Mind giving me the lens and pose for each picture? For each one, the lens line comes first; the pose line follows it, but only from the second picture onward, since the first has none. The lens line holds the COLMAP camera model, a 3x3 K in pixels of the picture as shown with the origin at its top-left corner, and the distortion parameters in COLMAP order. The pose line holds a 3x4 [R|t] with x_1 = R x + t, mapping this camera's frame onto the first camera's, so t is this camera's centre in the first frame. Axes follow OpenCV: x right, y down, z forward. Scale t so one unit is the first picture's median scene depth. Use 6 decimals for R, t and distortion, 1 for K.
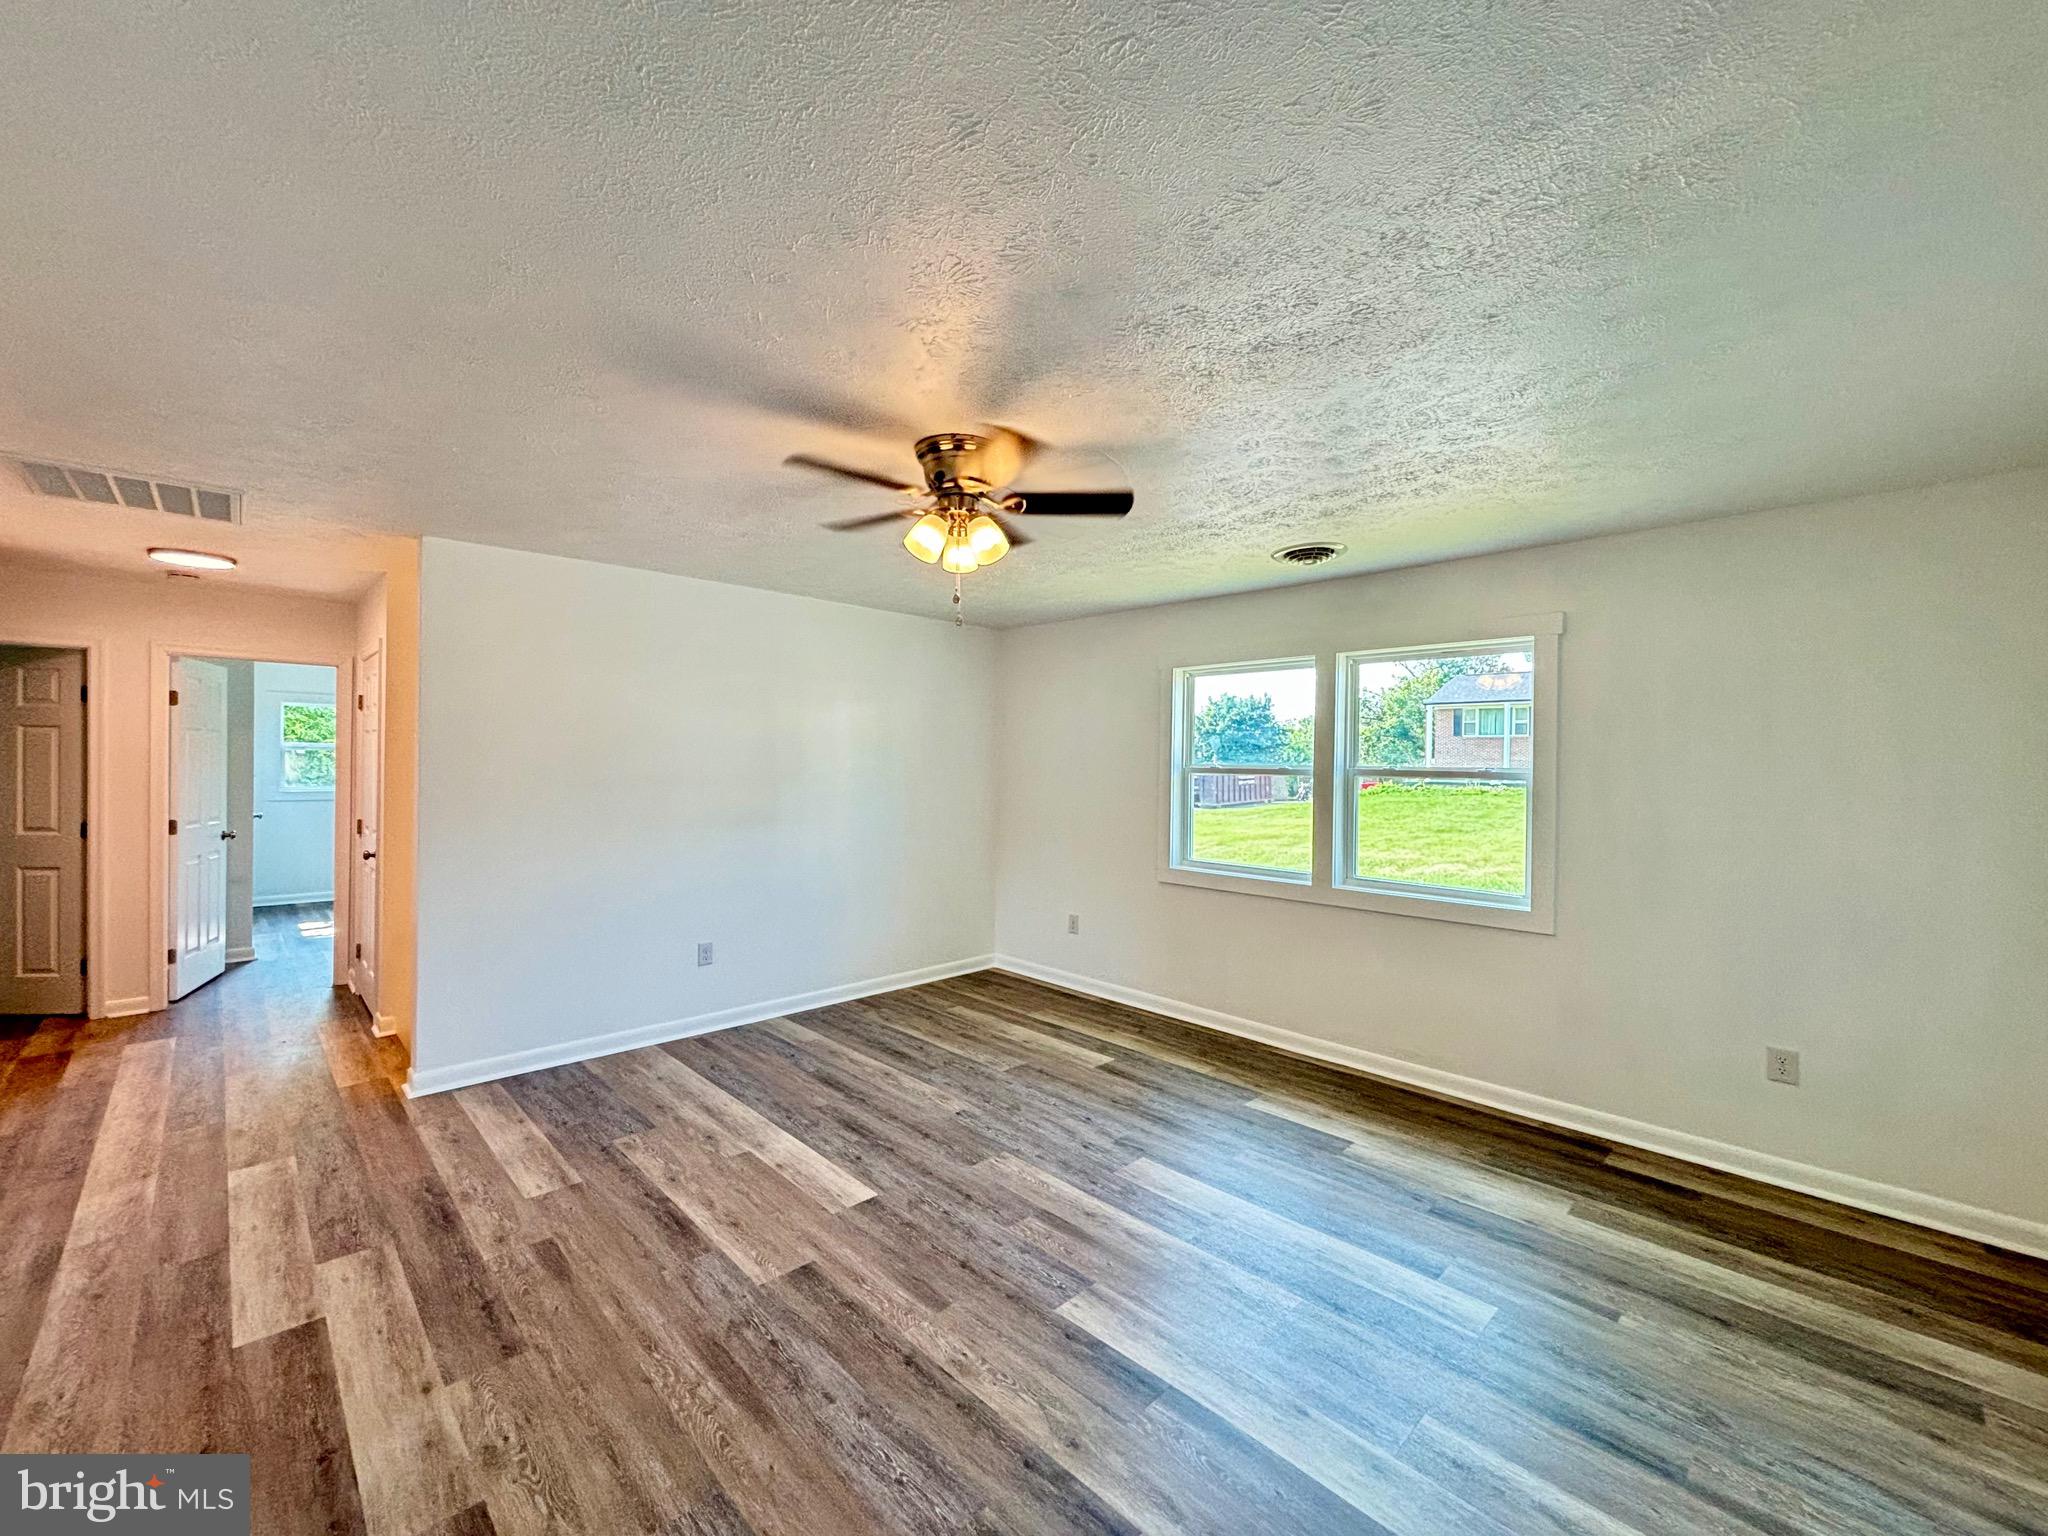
lens RADIAL K [[831.3, 0, 1023.2], [0, 831.3, 768.7], [0, 0, 1]] dist [-0.004463, 0.004413]
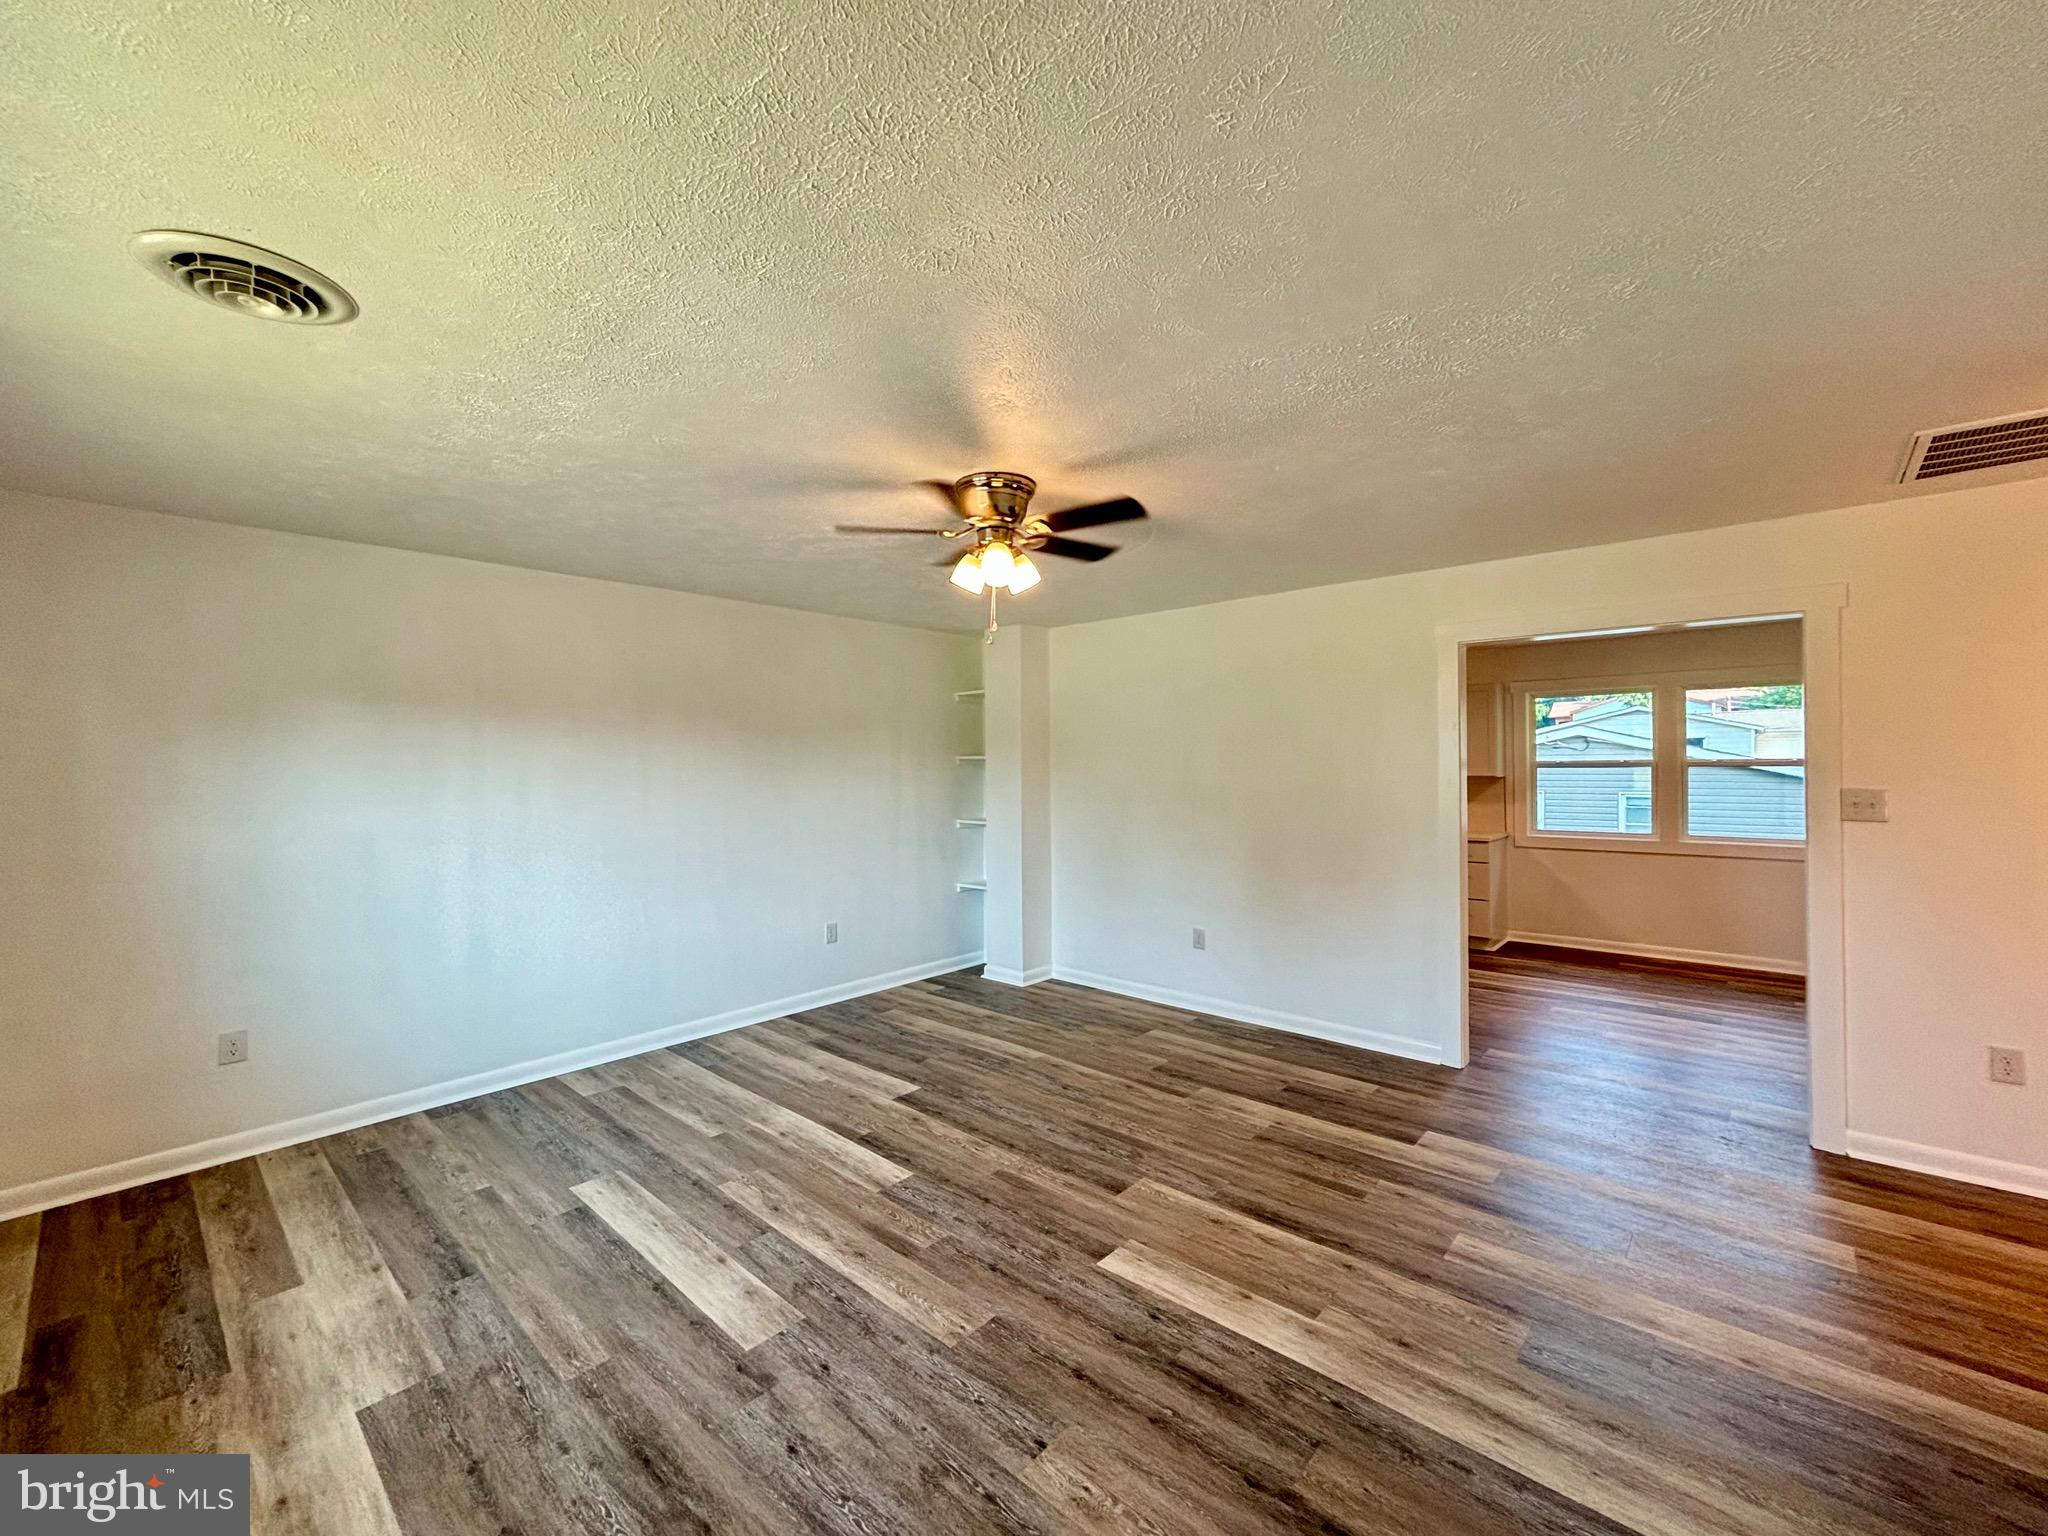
lens RADIAL K [[831.3, 0, 1017.3], [0, 831.3, 762.7], [0, 0, 1]] dist [-0.004463, 0.004413]
pose [[-0.998231, -0.003415, -0.059361, -0.036303], [-0.003893, 0.999961, 0.007932, -0.020623], [0.059332, 0.008149, -0.998205, 1.794197]]
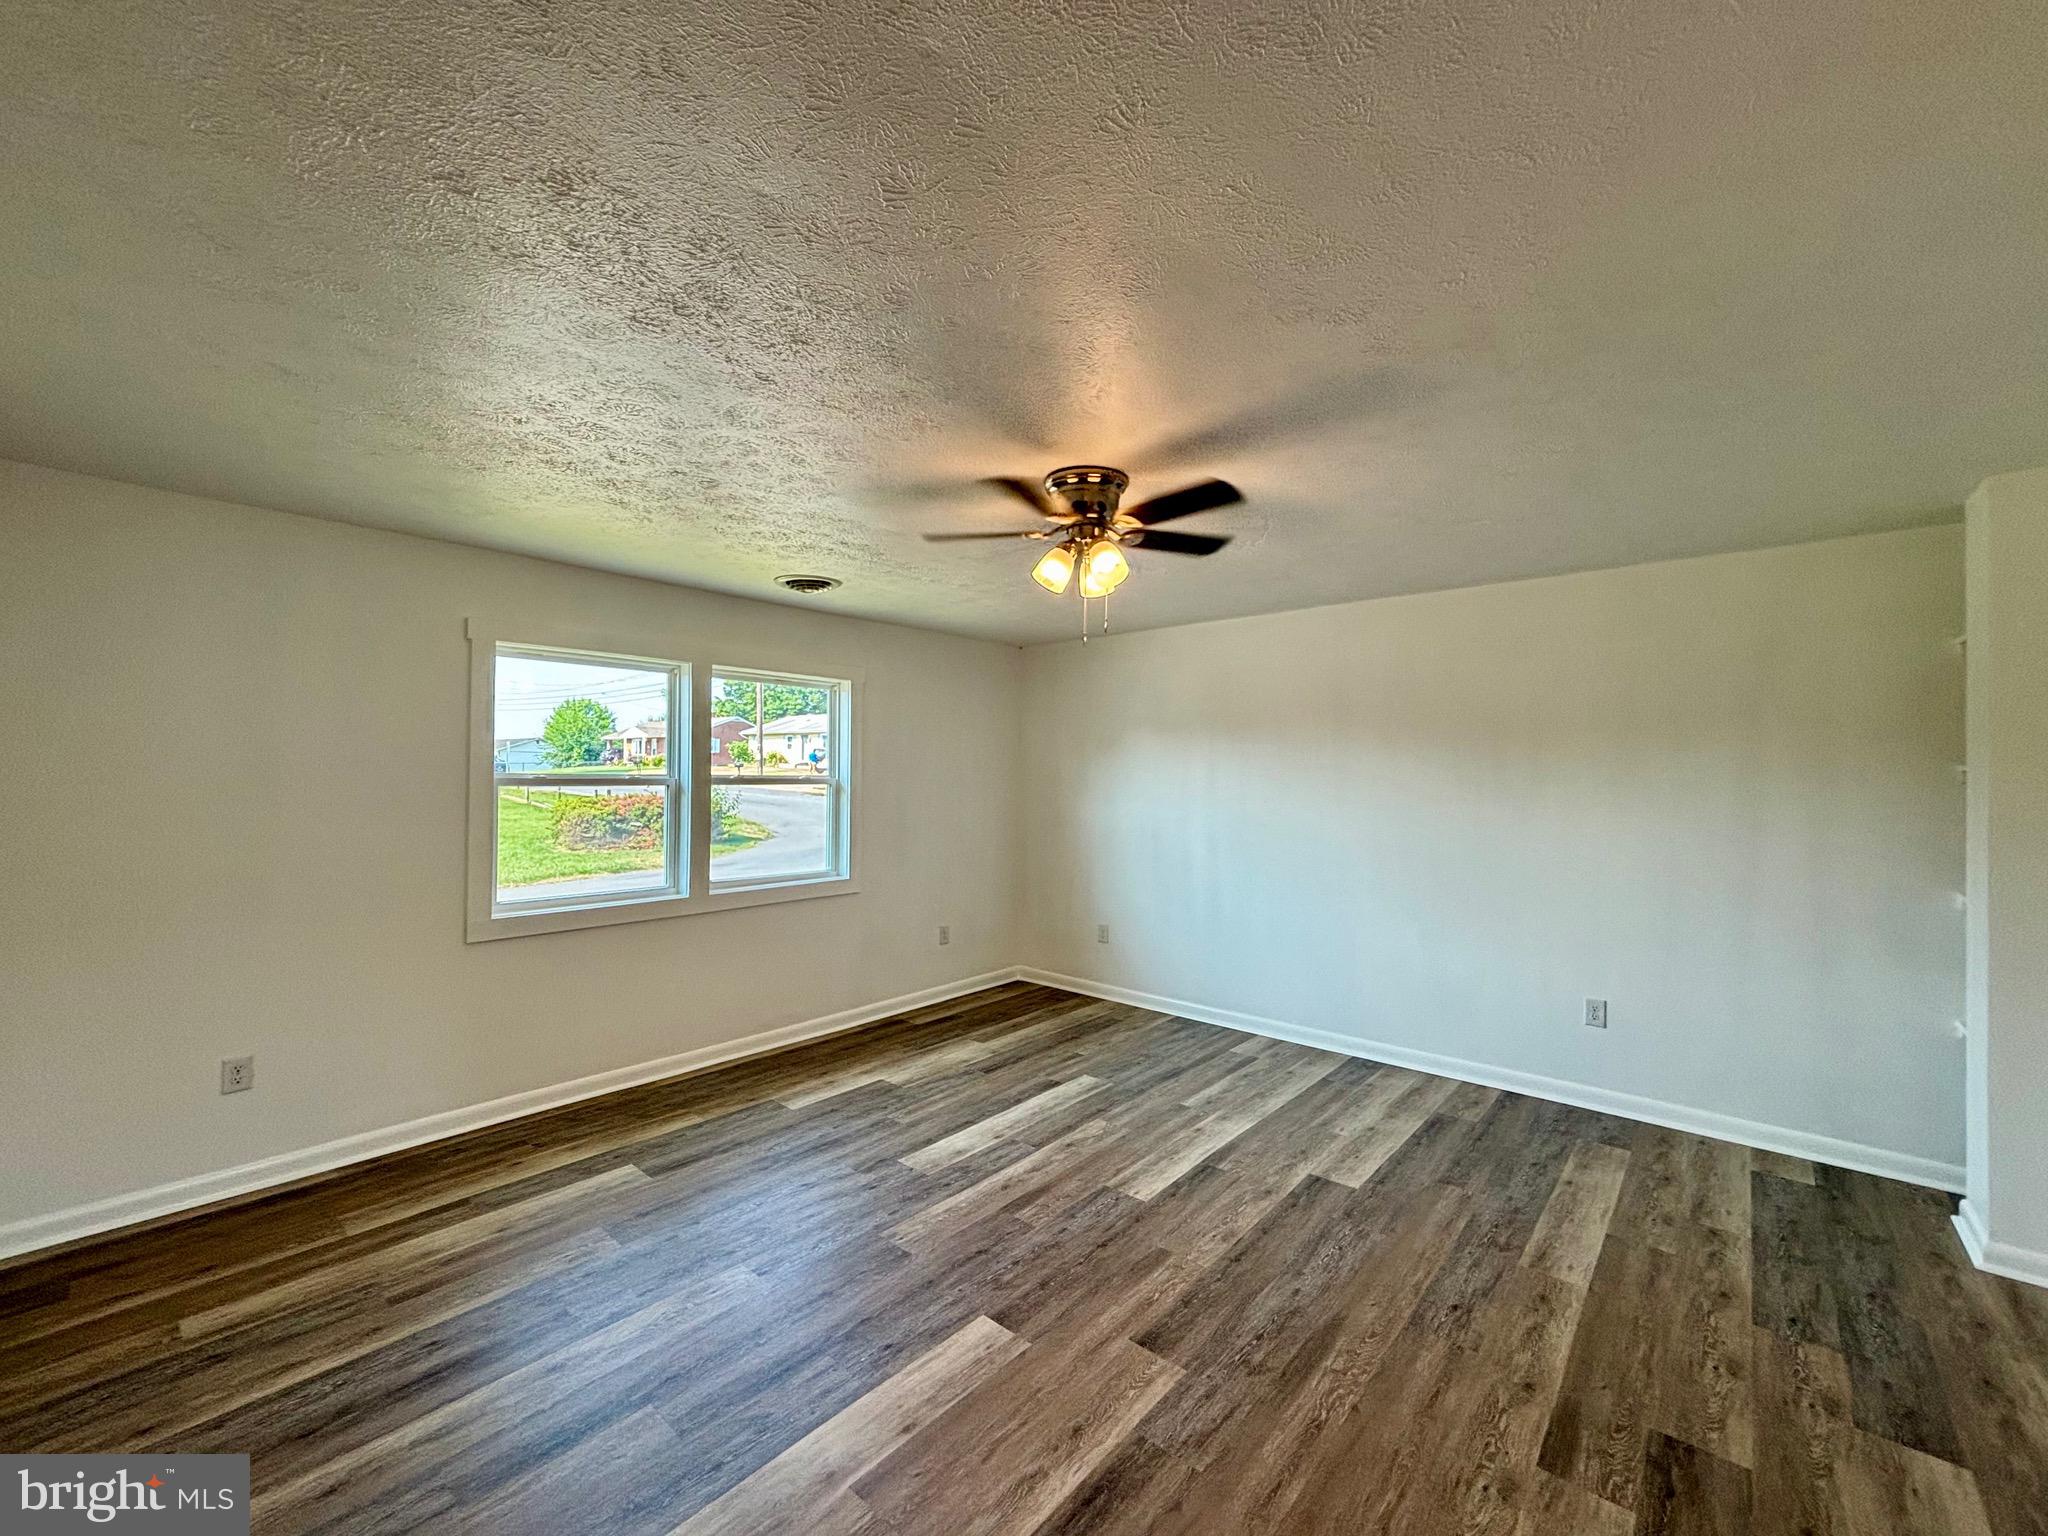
lens RADIAL K [[831.3, 0, 1018.4], [0, 831.3, 752.5], [0, 0, 1]] dist [-0.004463, 0.004413]
pose [[-0.077577, 0.012402, 0.996909, -0.954054], [-0.000366, 0.999922, -0.012468, -0.024960], [-0.996986, -0.001332, -0.077566, 0.991953]]
